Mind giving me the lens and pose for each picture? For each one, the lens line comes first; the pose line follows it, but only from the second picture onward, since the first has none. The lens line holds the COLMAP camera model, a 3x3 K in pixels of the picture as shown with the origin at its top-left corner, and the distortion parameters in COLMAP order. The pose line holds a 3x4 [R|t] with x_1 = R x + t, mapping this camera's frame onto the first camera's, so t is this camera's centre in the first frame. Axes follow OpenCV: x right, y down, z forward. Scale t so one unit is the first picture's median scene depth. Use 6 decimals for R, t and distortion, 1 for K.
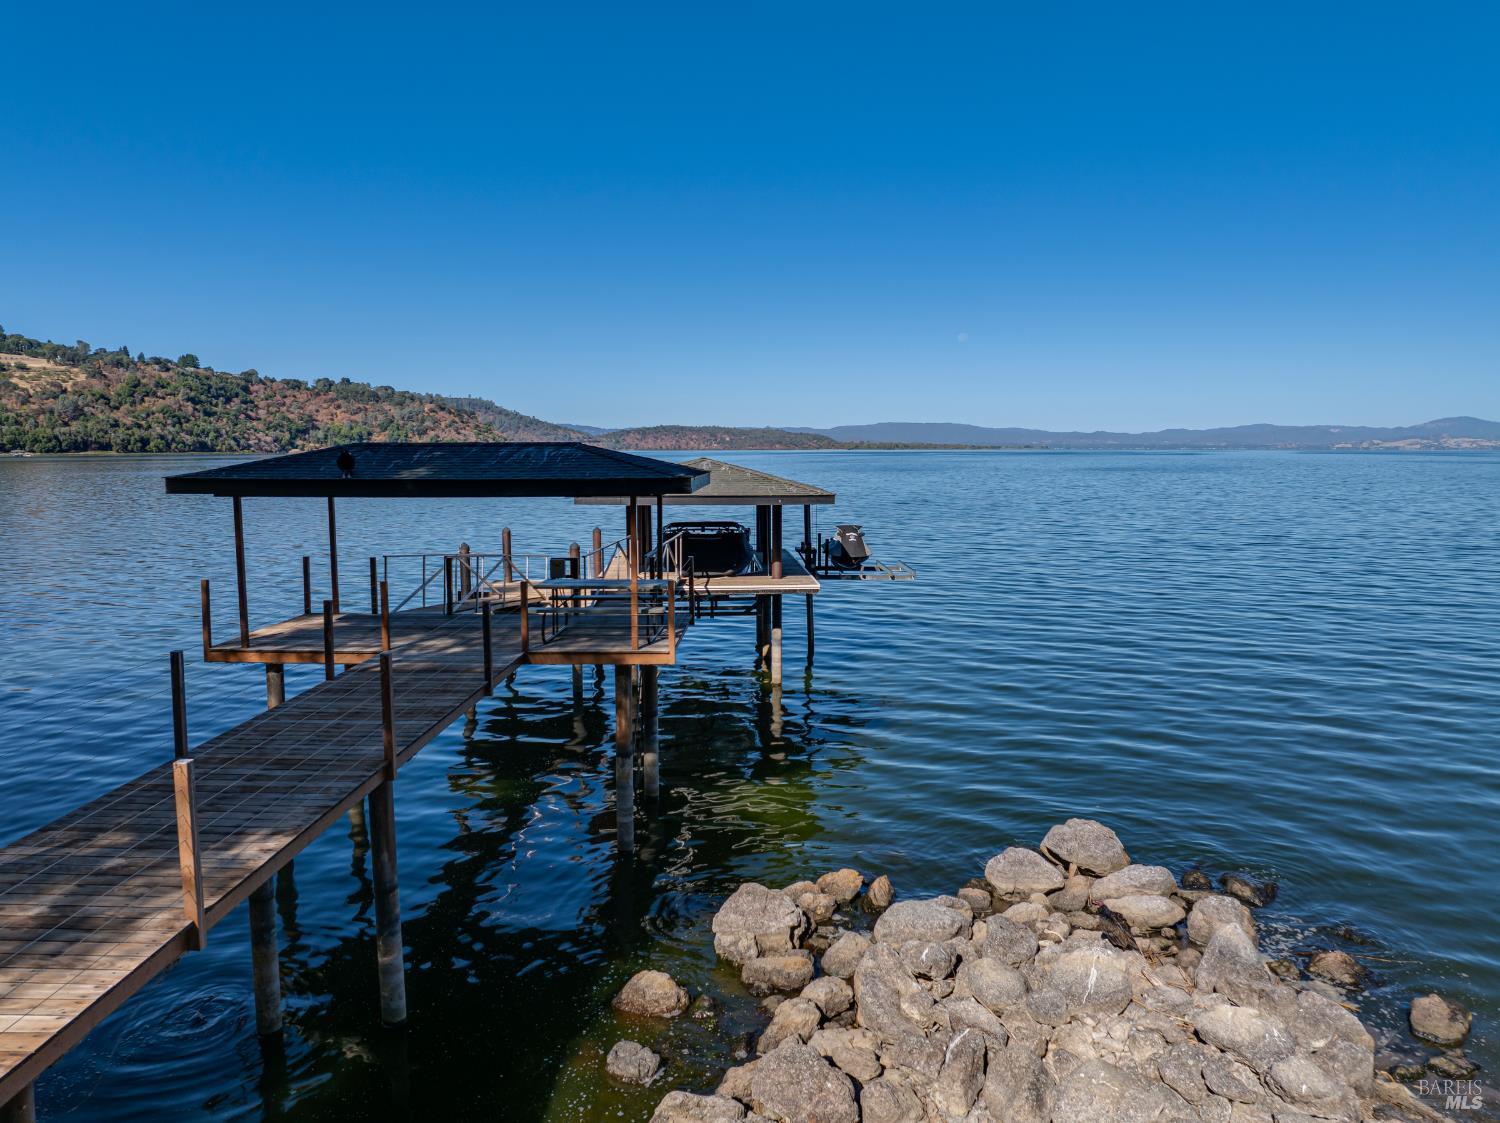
lens RADIAL K [[1084.3, 0, 763.1], [0, 1084.3, 556.1], [0, 0, 1]] dist [-0.039114, 0.005380]
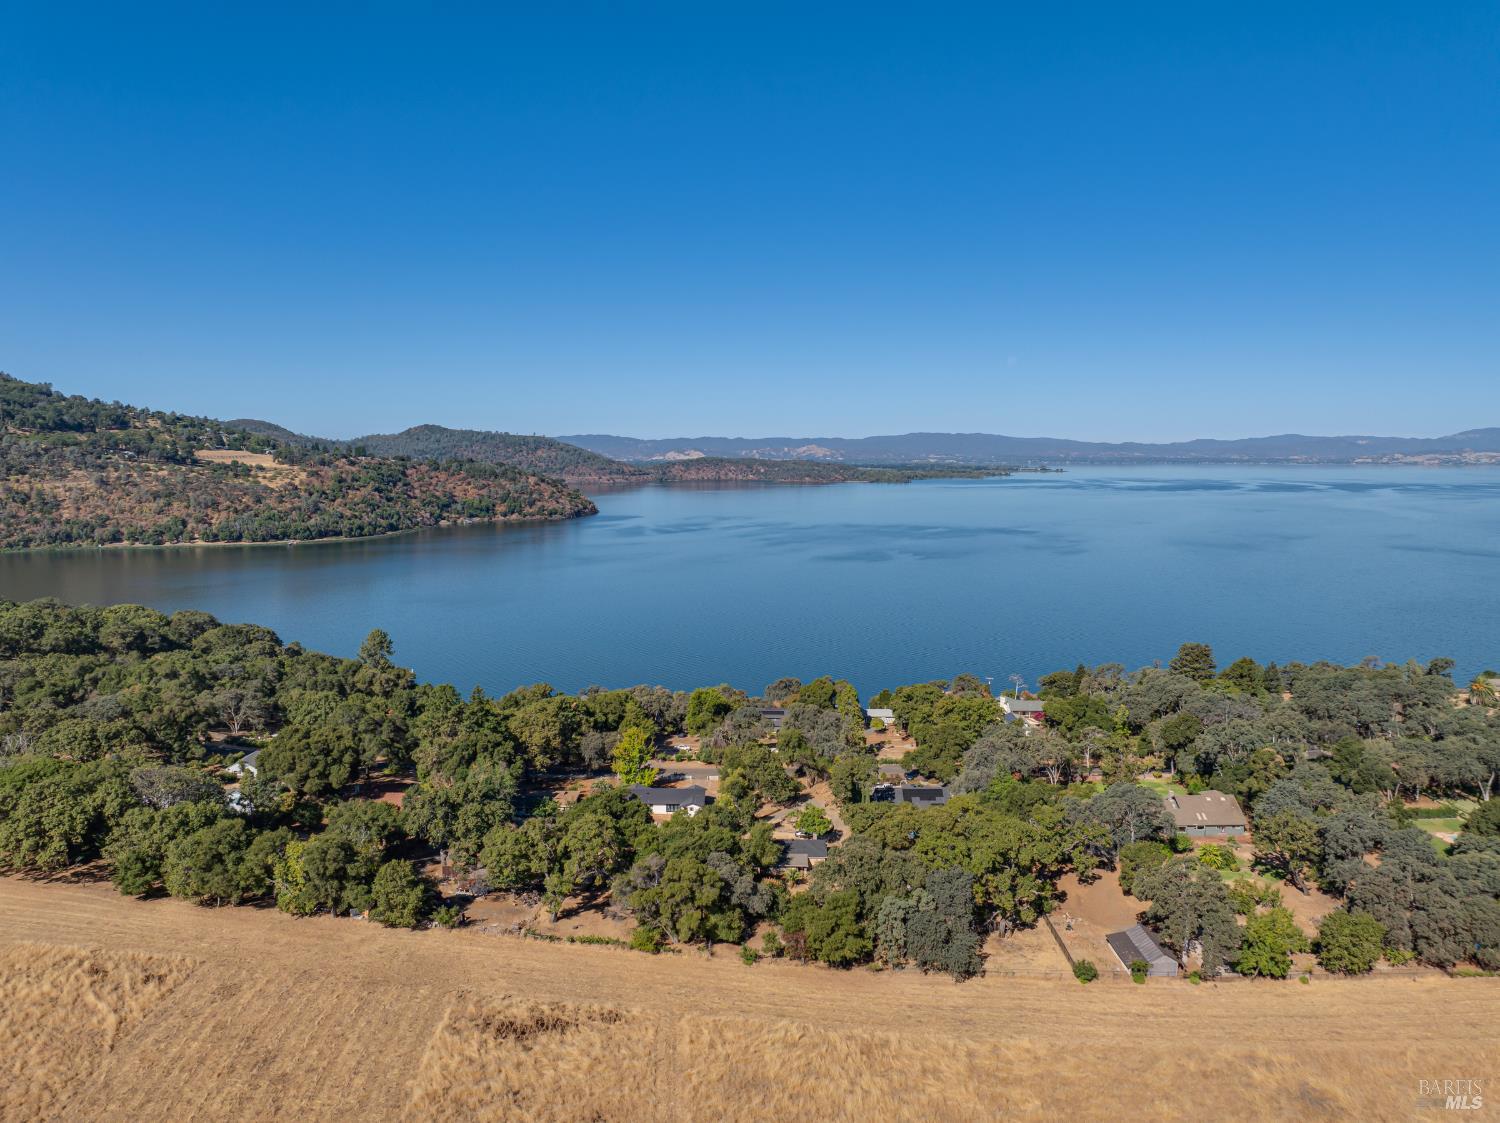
lens RADIAL K [[1084.3, 0, 763.1], [0, 1084.3, 556.1], [0, 0, 1]] dist [-0.039114, 0.005380]
pose [[0.999511, 0.006337, -0.030627, 0.119157], [-0.006394, 0.999978, -0.001766, -0.860474], [0.030615, 0.001961, 0.999529, -5.357728]]
